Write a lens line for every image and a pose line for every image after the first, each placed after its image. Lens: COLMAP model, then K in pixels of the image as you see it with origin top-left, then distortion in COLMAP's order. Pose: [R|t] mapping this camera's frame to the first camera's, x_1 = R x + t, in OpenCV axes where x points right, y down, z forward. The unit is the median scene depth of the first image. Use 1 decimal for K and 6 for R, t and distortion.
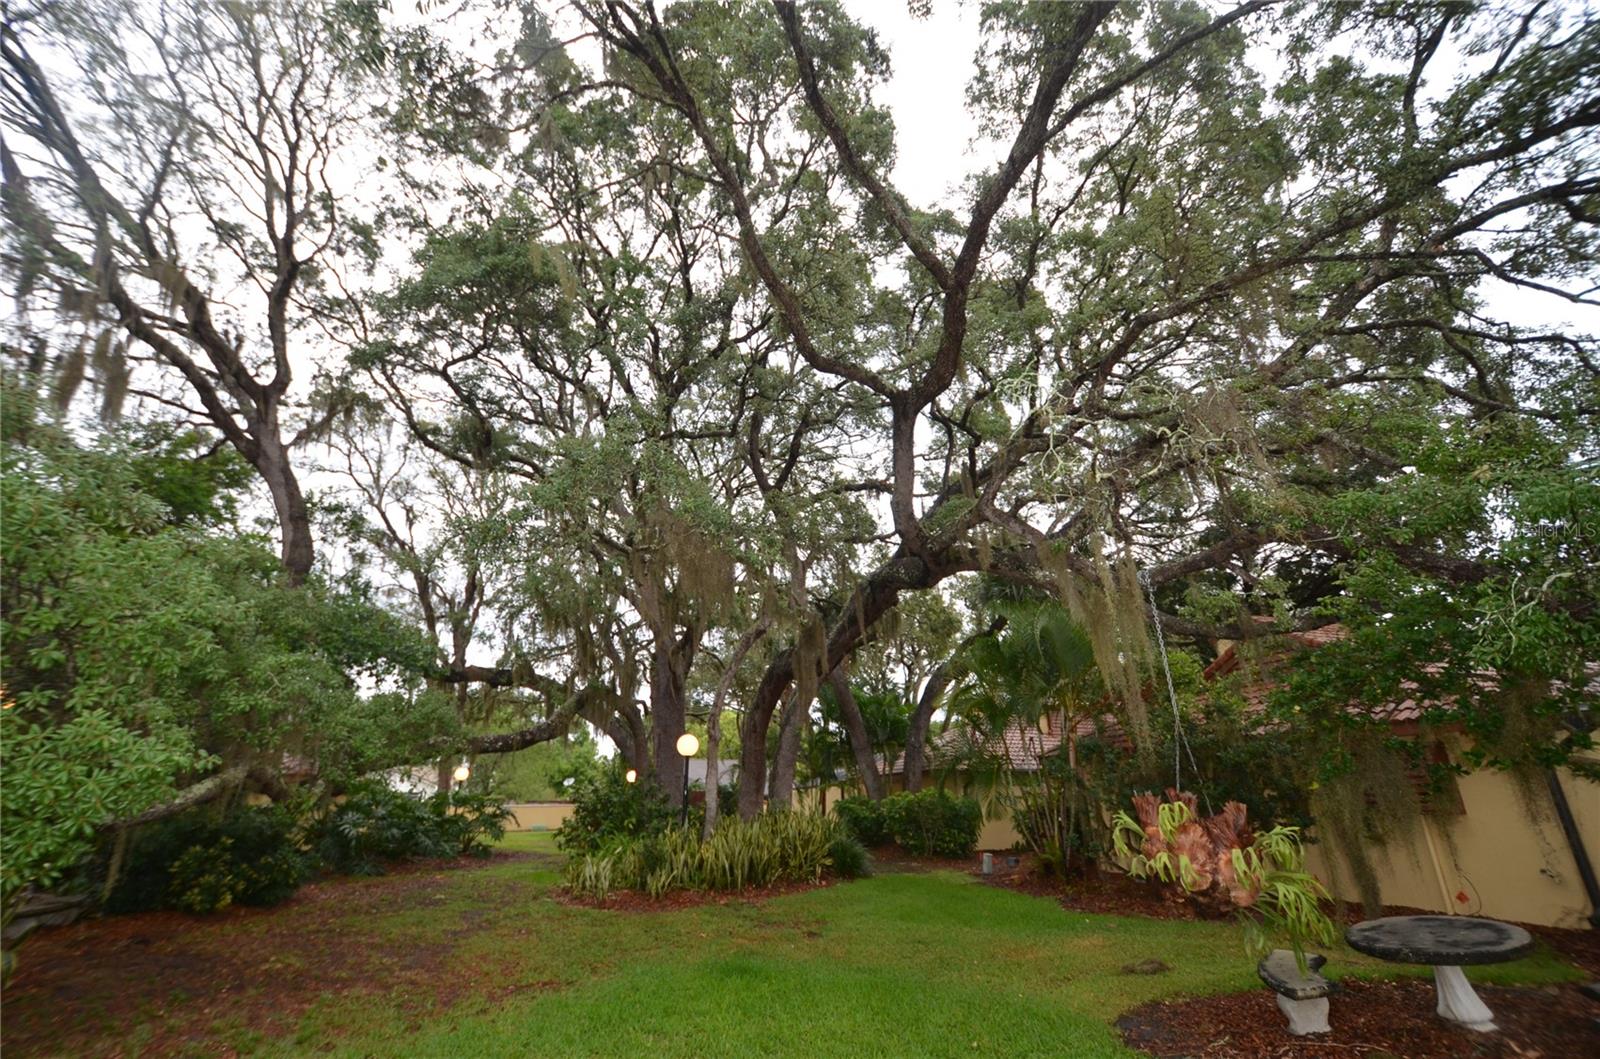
lens RADIAL K [[704.0, 0, 787.1], [0, 704.0, 572.8], [0, 0, 1]] dist [0.004096, -0.003347]
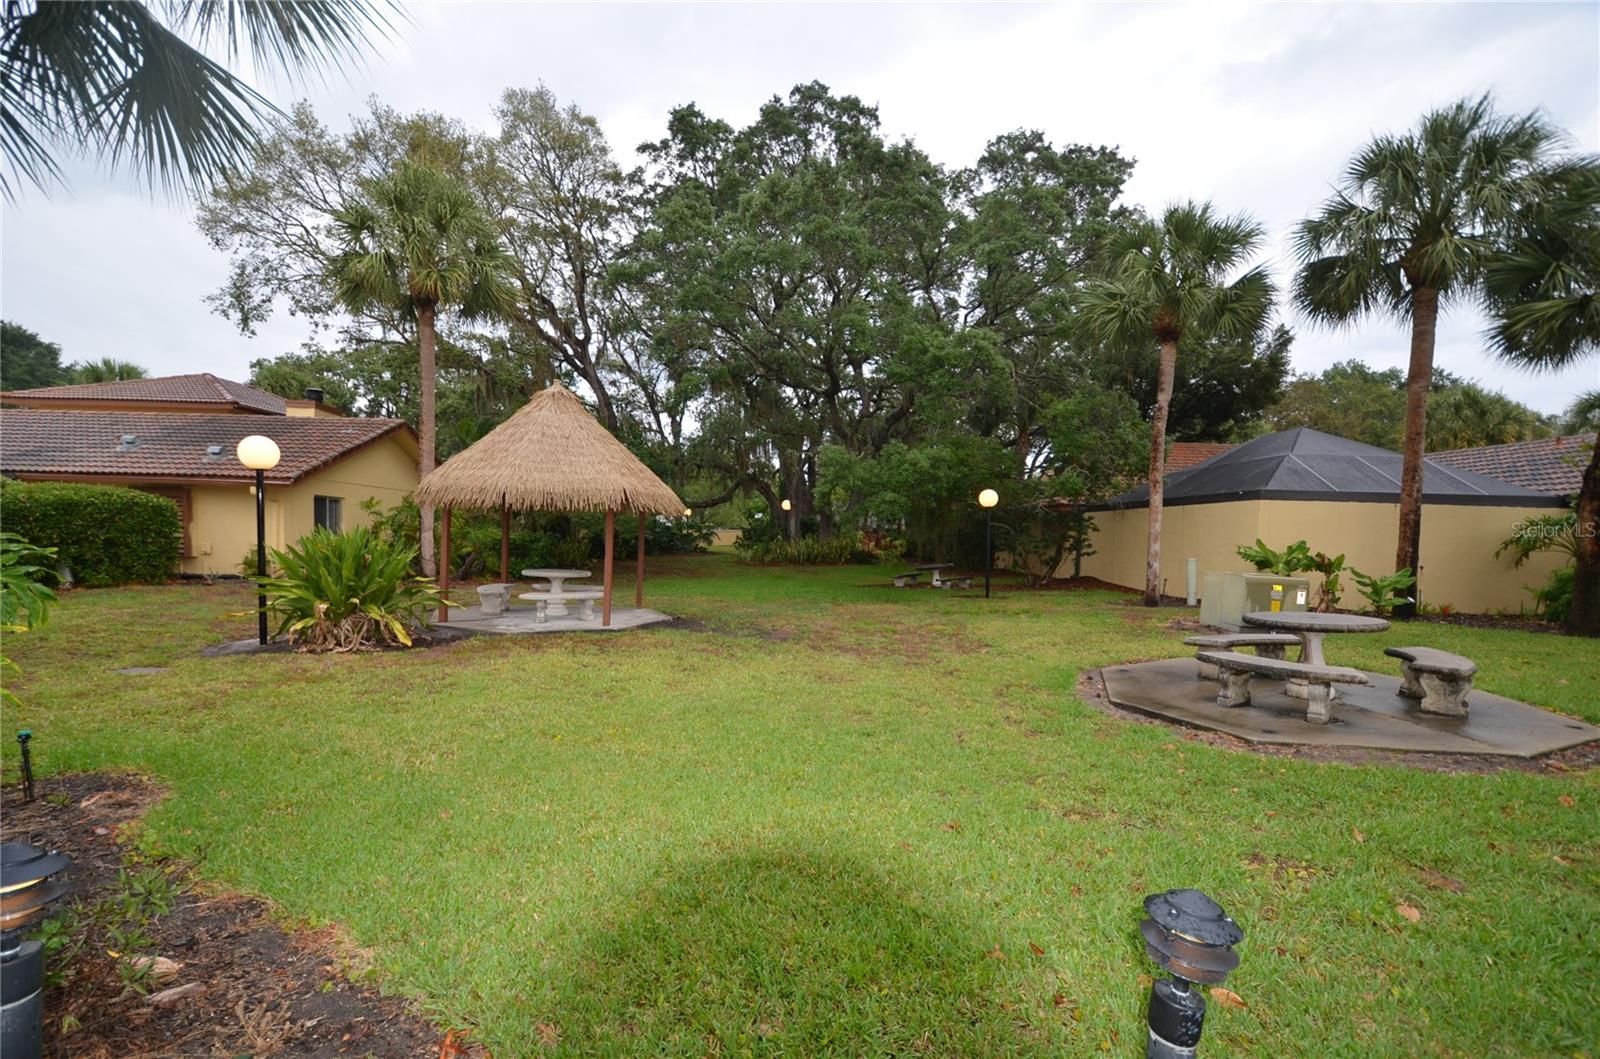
lens RADIAL K [[704.0, 0, 787.1], [0, 704.0, 572.8], [0, 0, 1]] dist [0.004096, -0.003347]
pose [[0.966504, 0.033135, -0.254503, 0.354937], [0.063416, 0.930050, 0.361918, -0.292754], [0.248692, -0.365935, 0.896796, -0.868884]]
